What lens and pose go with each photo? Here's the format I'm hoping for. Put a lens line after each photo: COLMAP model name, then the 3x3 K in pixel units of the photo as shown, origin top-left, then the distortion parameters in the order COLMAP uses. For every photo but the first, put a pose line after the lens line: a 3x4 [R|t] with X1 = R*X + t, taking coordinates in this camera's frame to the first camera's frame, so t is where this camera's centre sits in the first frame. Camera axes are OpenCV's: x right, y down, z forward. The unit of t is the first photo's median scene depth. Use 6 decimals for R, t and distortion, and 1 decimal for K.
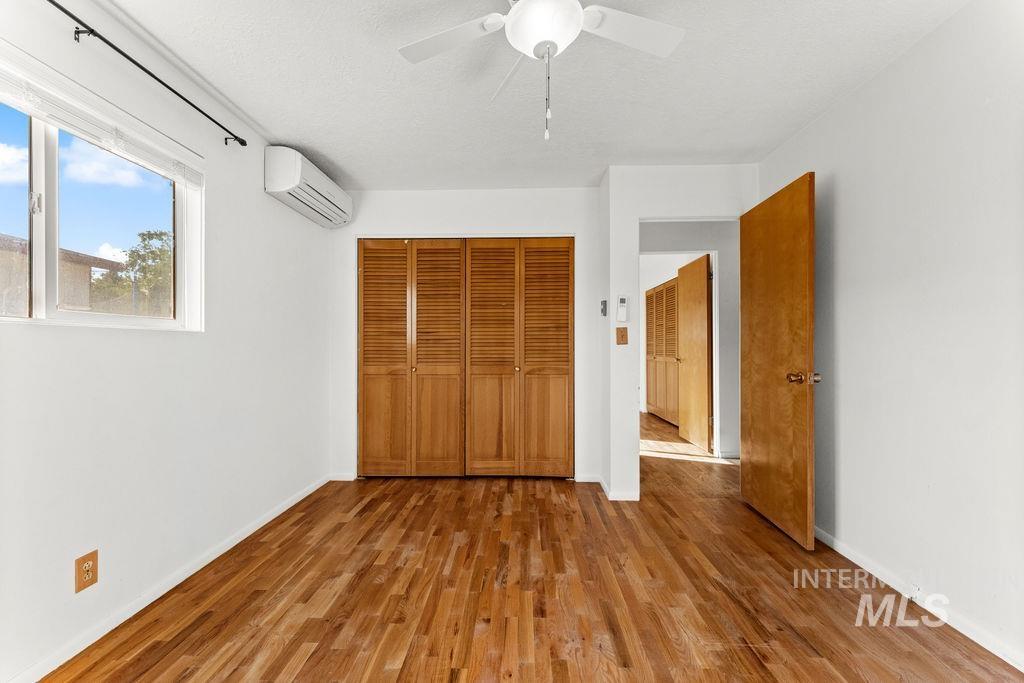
lens RADIAL K [[416.1, 0, 507.1], [0, 416.1, 346.2], [0, 0, 1]] dist [-0.001522, -0.000261]
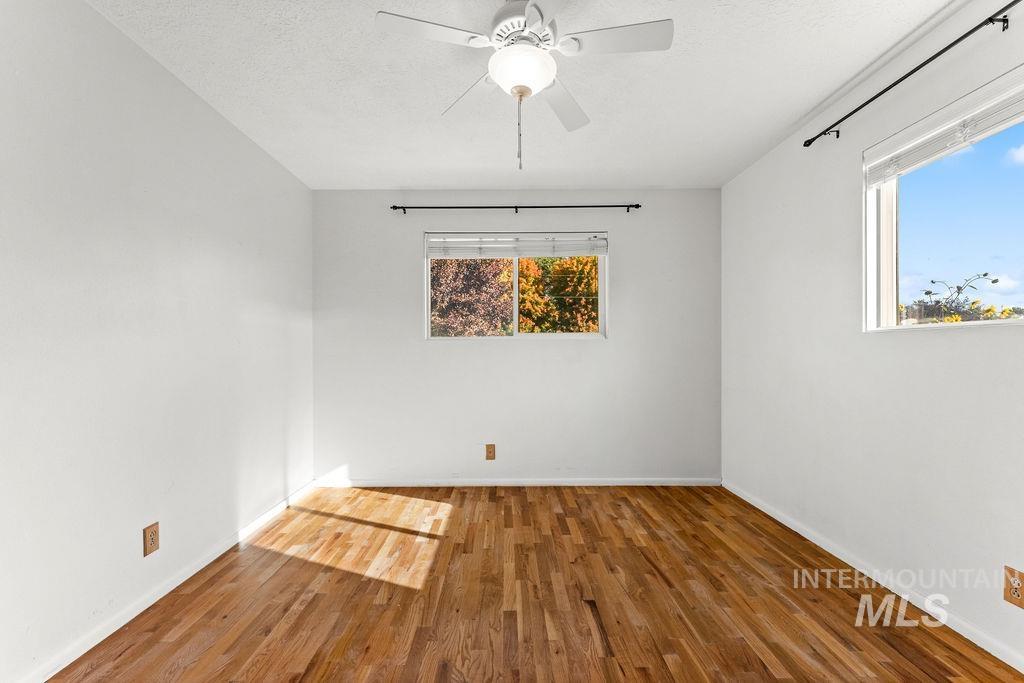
lens RADIAL K [[419.7, 0, 505.4], [0, 419.7, 353.8], [0, 0, 1]] dist [0.000684, -0.000113]
pose [[-0.999677, 0.006090, -0.024664, 0.084903], [0.005830, 0.999927, 0.010613, 0.000478], [0.024727, 0.010465, -0.999639, 1.069513]]
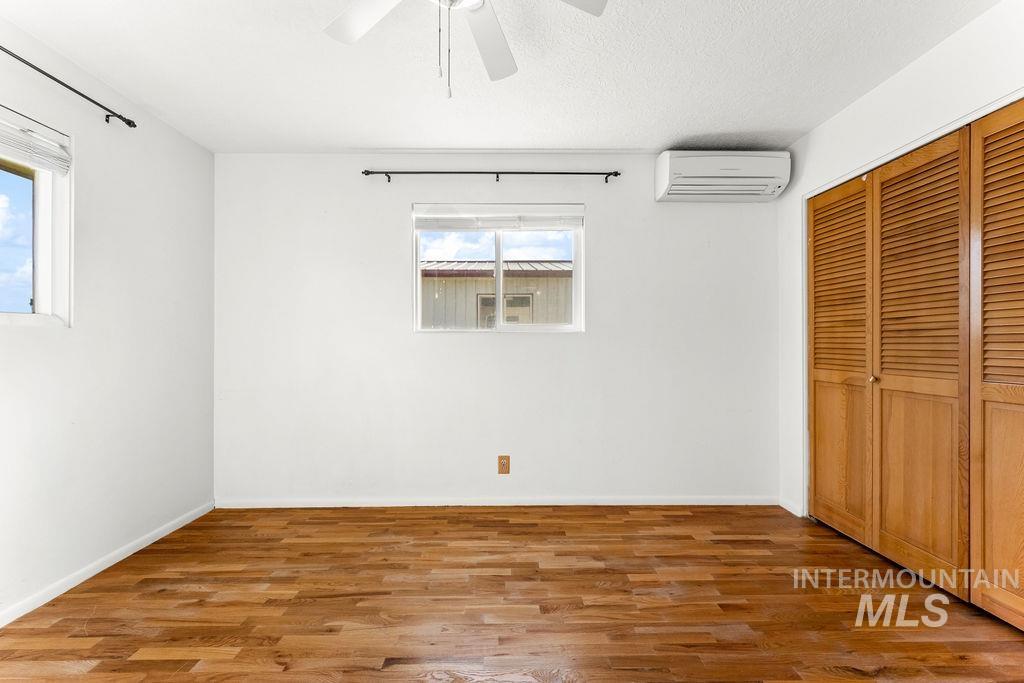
lens RADIAL K [[414.2, 0, 509.9], [0, 414.2, 343.5], [0, 0, 1]] dist [-0.001713, 0.000056]
pose [[0.032641, 0.000920, -0.999467, 0.464914], [0.002041, 0.999997, 0.000988, 0.000524], [0.999465, -0.002072, 0.032639, 0.542615]]
